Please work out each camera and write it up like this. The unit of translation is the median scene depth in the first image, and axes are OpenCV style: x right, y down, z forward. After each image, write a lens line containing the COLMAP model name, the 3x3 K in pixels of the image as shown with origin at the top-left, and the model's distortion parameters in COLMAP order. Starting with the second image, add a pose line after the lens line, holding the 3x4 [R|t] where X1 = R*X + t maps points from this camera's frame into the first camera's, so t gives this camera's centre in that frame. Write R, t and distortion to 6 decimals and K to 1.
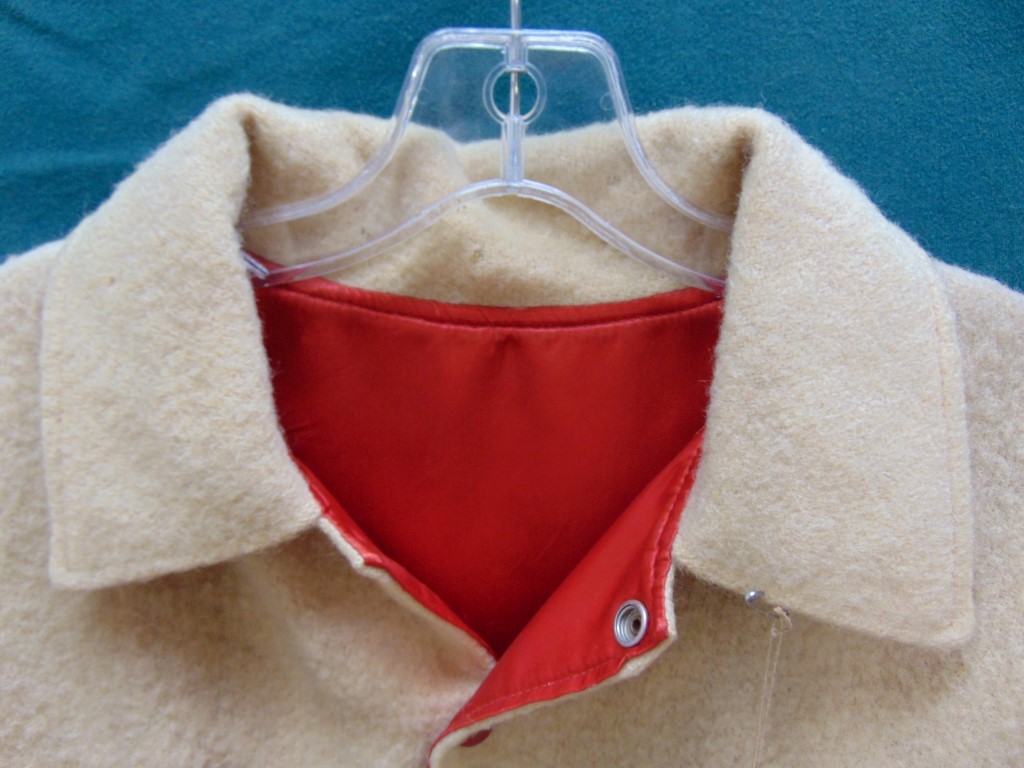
lens RADIAL K [[800.1, 0, 512.0], [0, 800.1, 384.0], [0, 0, 1]] dist [-0.004026, -0.005597]
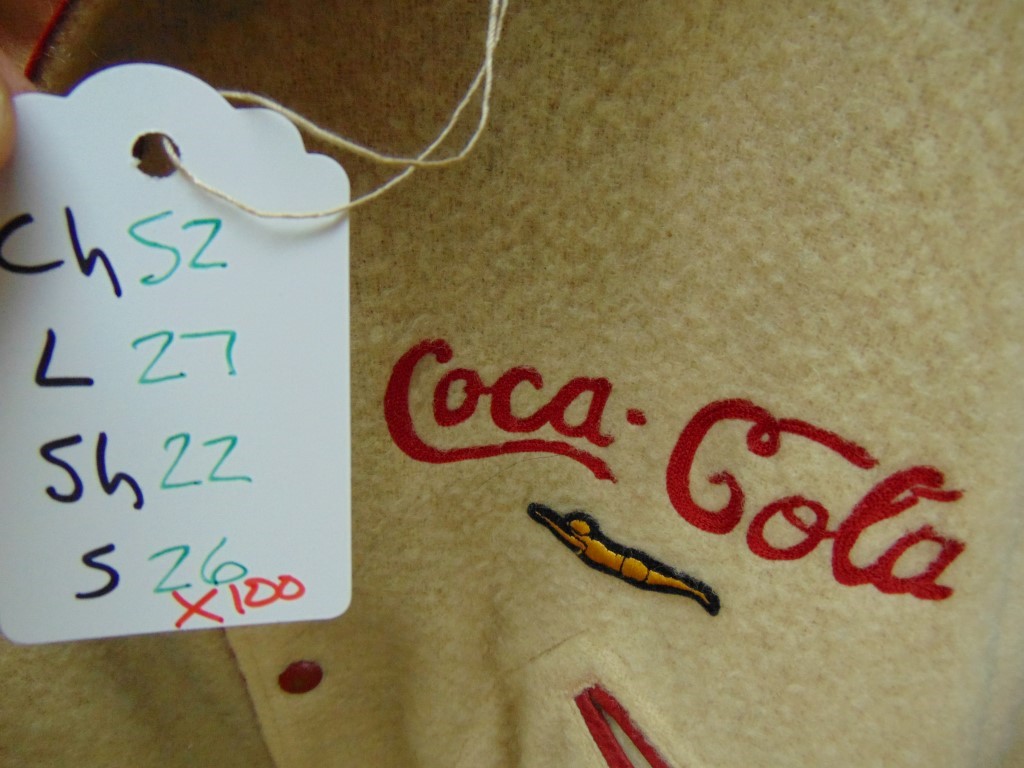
lens RADIAL K [[800.1, 0, 512.0], [0, 800.1, 384.0], [0, 0, 1]] dist [-0.004026, -0.005597]
pose [[0.982162, -0.167255, 0.085923, 0.195575], [0.135278, 0.945897, 0.294923, 0.574114], [-0.130602, -0.278038, 0.951650, 0.449288]]
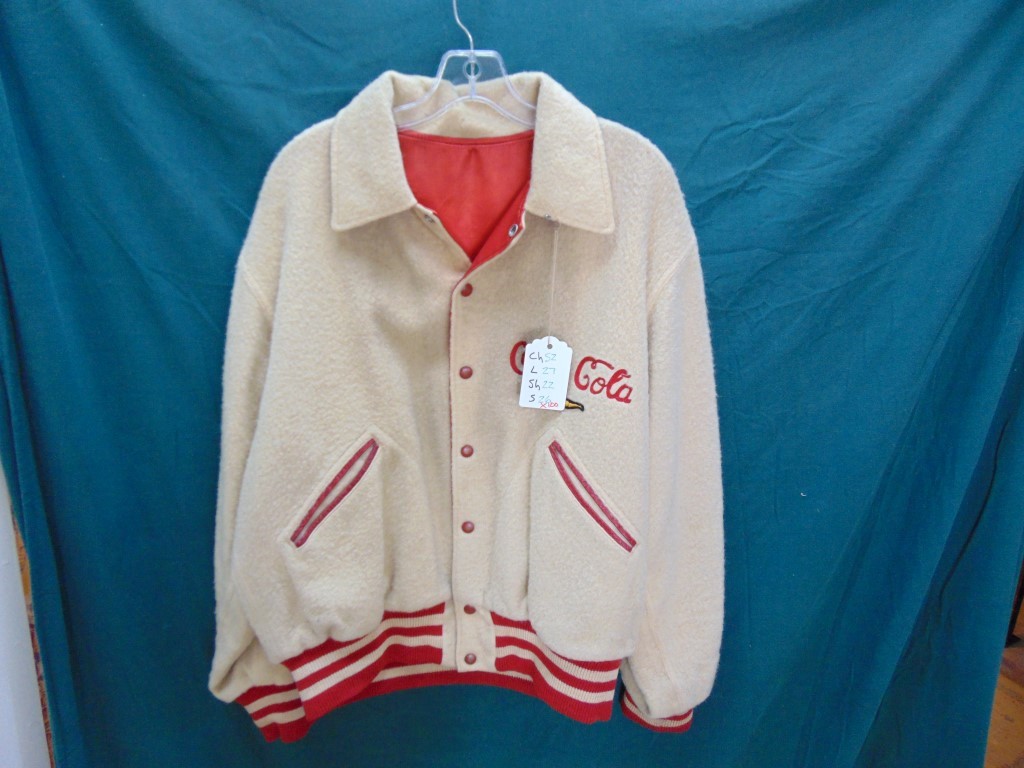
lens RADIAL K [[800.1, 0, 512.0], [0, 800.1, 384.0], [0, 0, 1]] dist [-0.004026, -0.005597]
pose [[0.997729, -0.039479, 0.054570, -0.065069], [0.036524, 0.997866, 0.054117, 0.763078], [-0.056590, -0.052001, 0.997042, -2.371813]]
